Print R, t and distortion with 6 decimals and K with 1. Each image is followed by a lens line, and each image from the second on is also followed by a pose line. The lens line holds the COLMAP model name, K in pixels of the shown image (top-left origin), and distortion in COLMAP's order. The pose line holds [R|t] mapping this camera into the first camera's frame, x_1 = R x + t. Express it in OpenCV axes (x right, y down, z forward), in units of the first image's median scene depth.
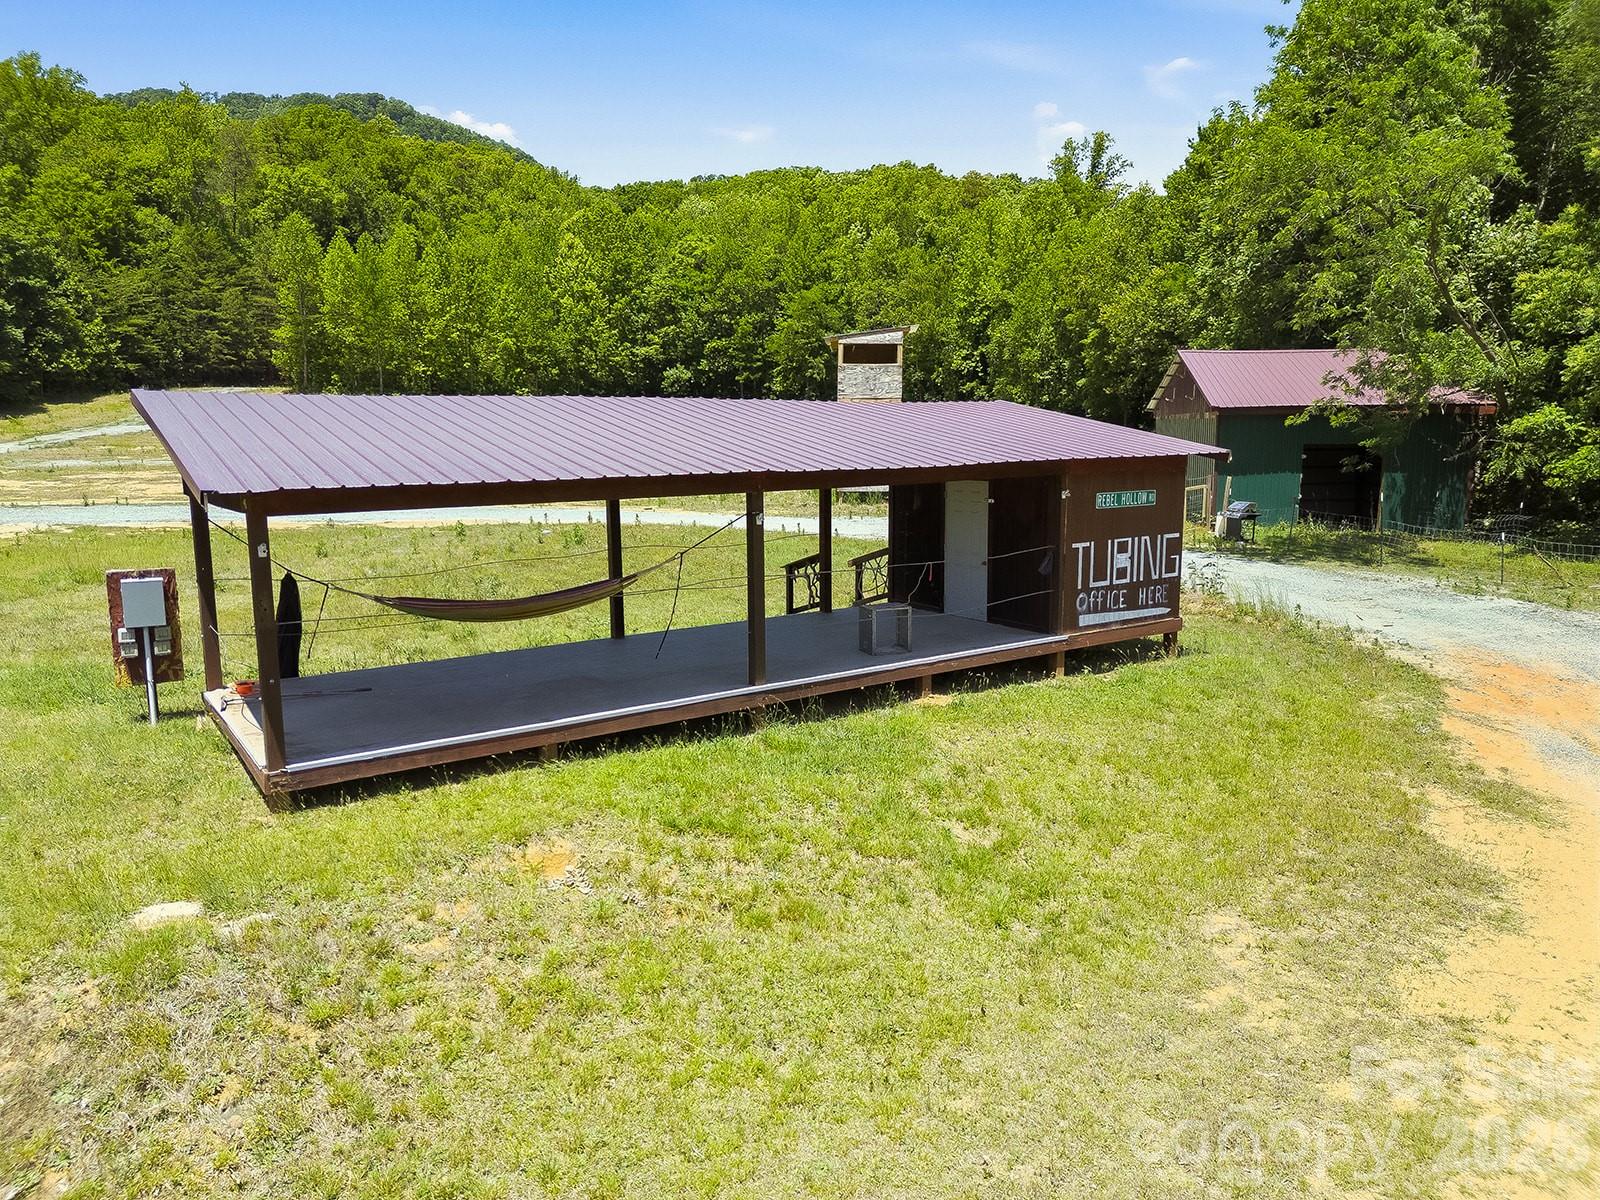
lens RADIAL K [[1118.6, 0, 800.0], [0, 1118.6, 600.0], [0, 0, 1]] dist [0.054555, -0.048100]
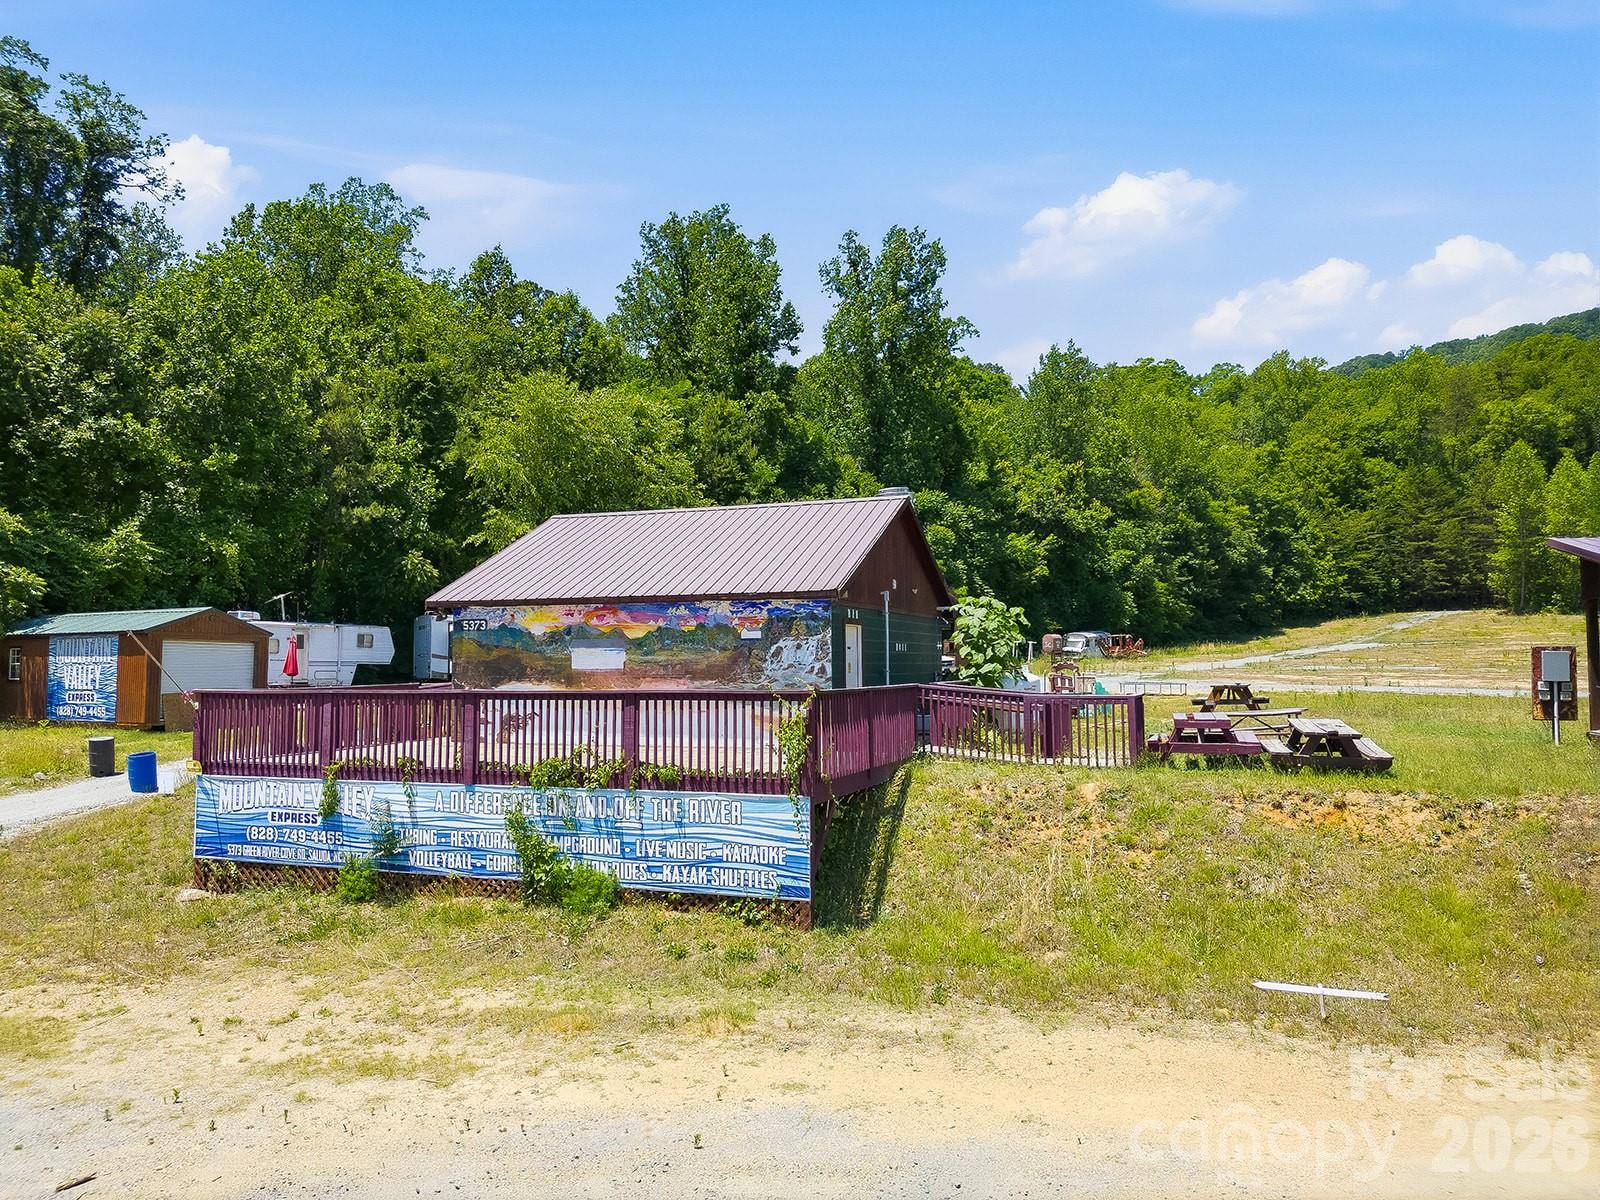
lens RADIAL K [[1113.1, 0, 806.5], [0, 1113.1, 607.1], [0, 0, 1]] dist [0.082838, -0.099484]
pose [[0.578333, -0.033815, -0.815100, 0.009533], [-0.129395, 0.982690, -0.132576, 0.024064], [0.805474, 0.182143, 0.563947, -0.067396]]
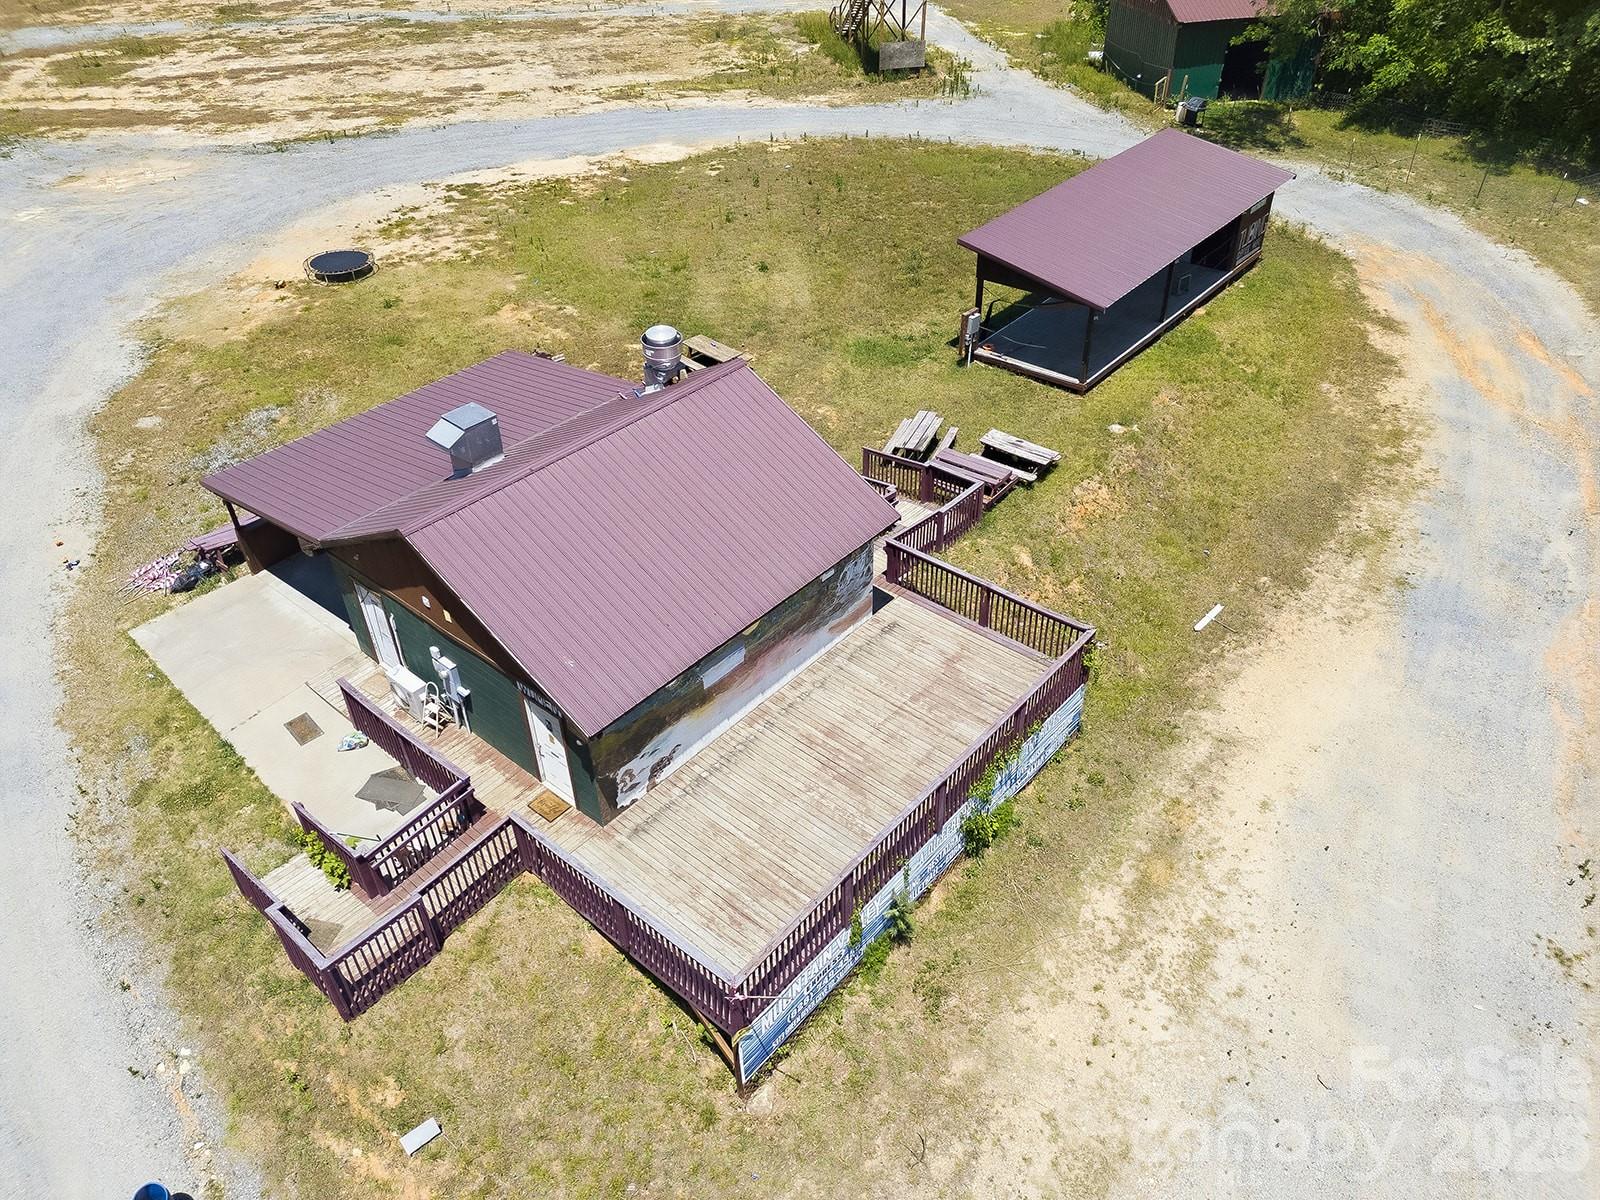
lens RADIAL K [[1118.6, 0, 800.0], [0, 1118.6, 600.0], [0, 0, 1]] dist [0.054555, -0.048100]
pose [[0.963432, -0.174926, 0.202976, -0.145819], [0.058723, 0.876931, 0.477015, -0.064312], [-0.261439, -0.447653, 0.855136, -0.131385]]
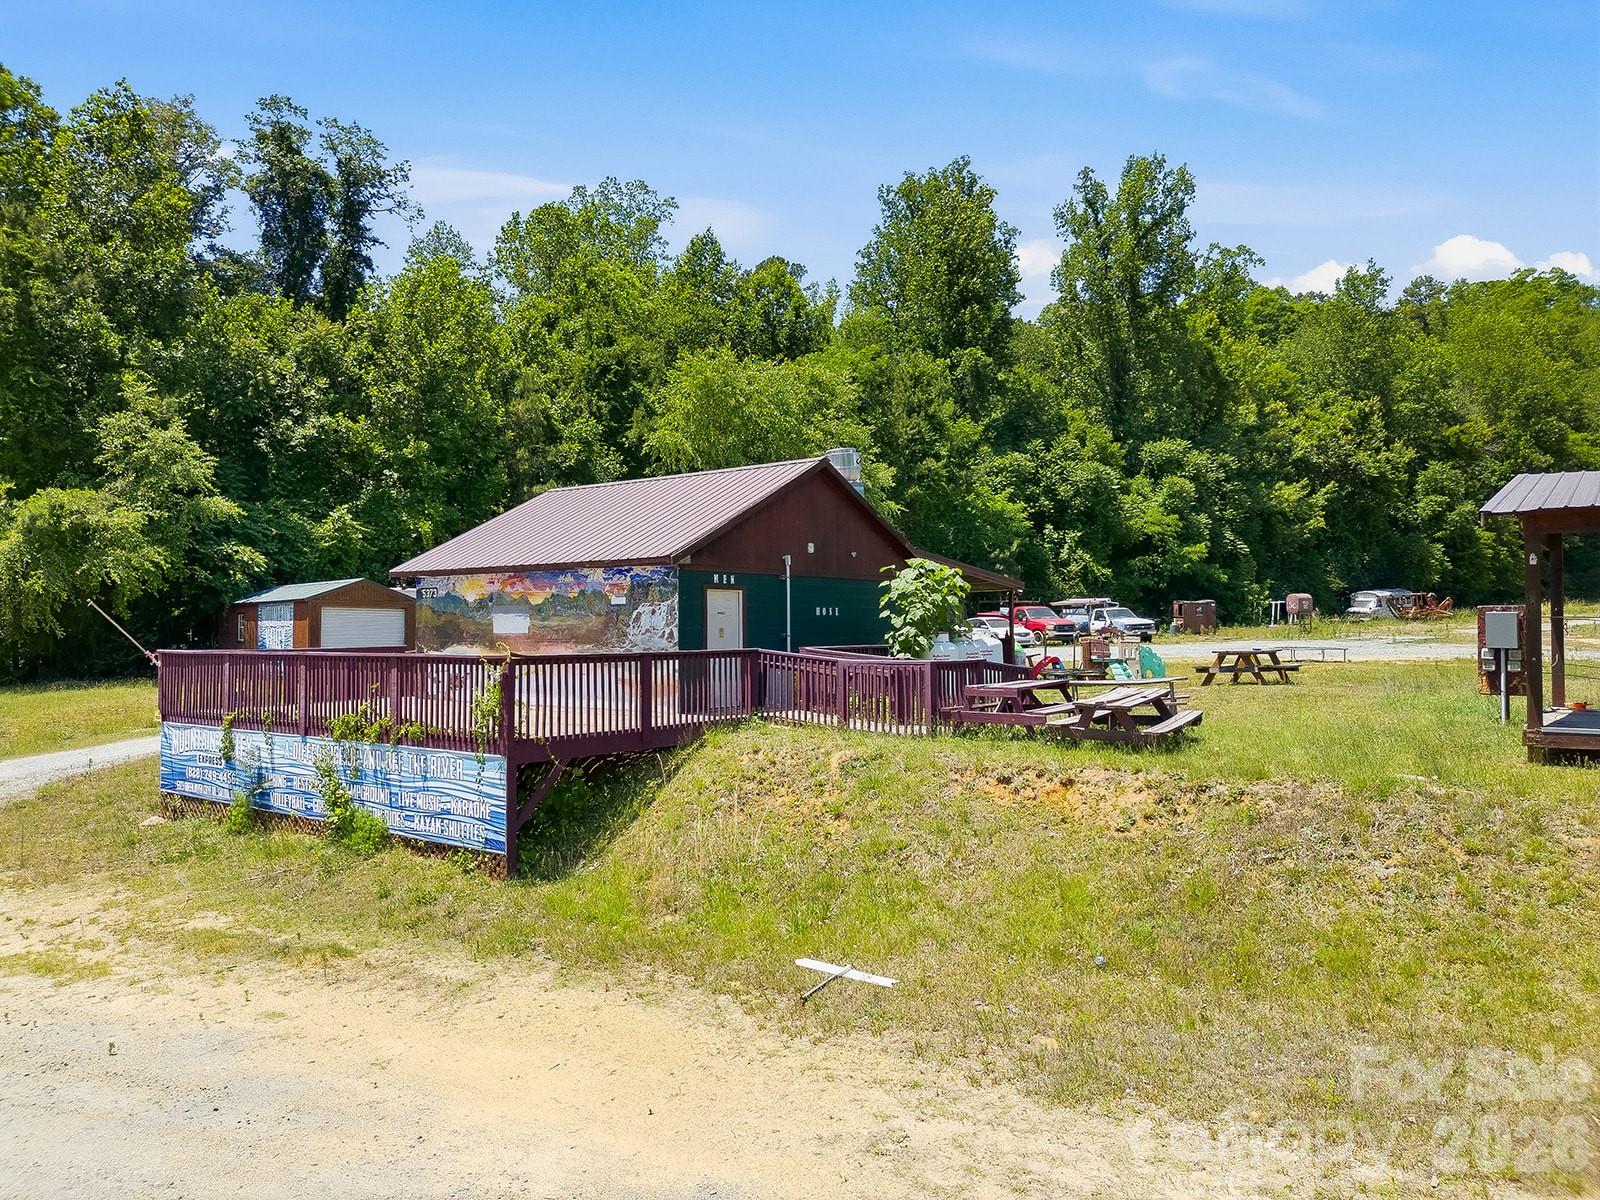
lens RADIAL K [[1118.6, 0, 800.0], [0, 1118.6, 600.0], [0, 0, 1]] dist [0.054555, -0.048100]
pose [[0.311672, -0.014875, -0.950073, 0.037396], [-0.146990, 0.987086, -0.063675, 0.015470], [0.938751, 0.159497, 0.305461, -0.015250]]
